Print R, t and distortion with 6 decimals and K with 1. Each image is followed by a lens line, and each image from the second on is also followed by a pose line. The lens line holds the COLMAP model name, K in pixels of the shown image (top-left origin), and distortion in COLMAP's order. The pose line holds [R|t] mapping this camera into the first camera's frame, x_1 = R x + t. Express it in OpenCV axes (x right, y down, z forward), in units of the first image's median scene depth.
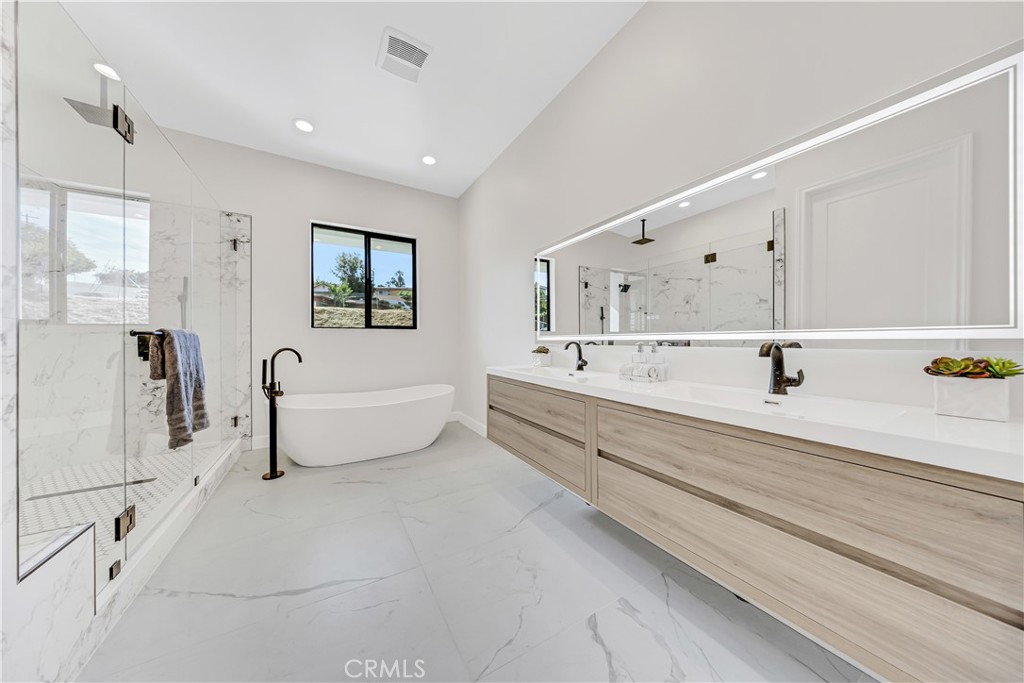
lens RADIAL K [[306.2, 0, 512.0], [0, 306.2, 341.5], [0, 0, 1]] dist [-0.007844, 0.000027]
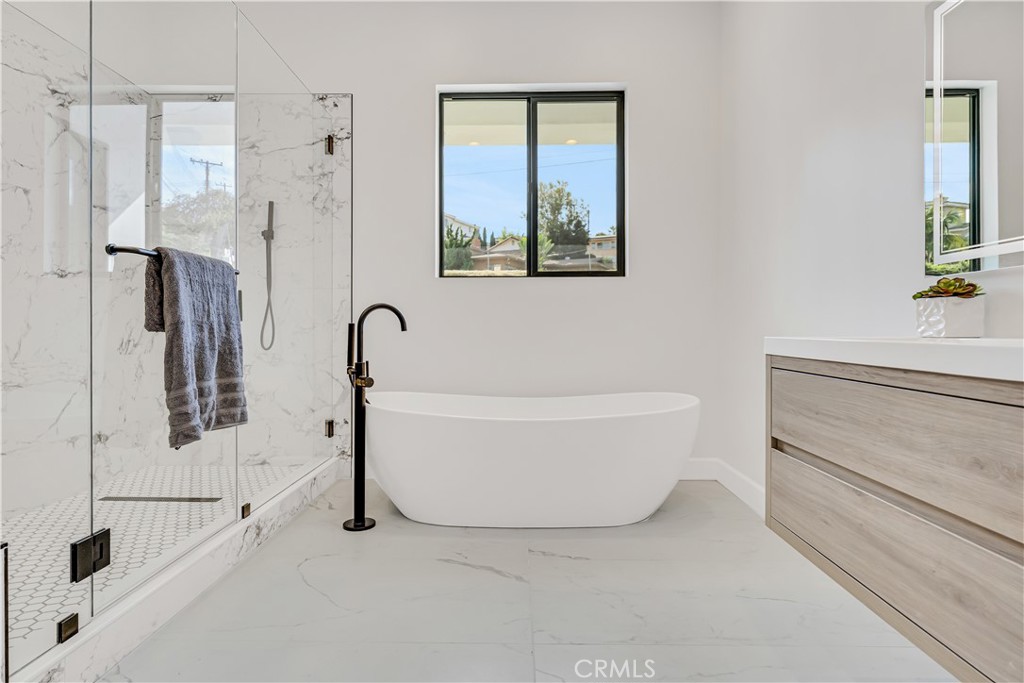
lens RADIAL K [[570.3, 0, 512.0], [0, 570.3, 341.5], [0, 0, 1]] dist [-0.001898, -0.002264]
pose [[0.846600, 0.005448, -0.532203, 0.026110], [0.003838, 0.999859, 0.016341, 0.076681], [0.532217, -0.015877, 0.846459, 0.242096]]
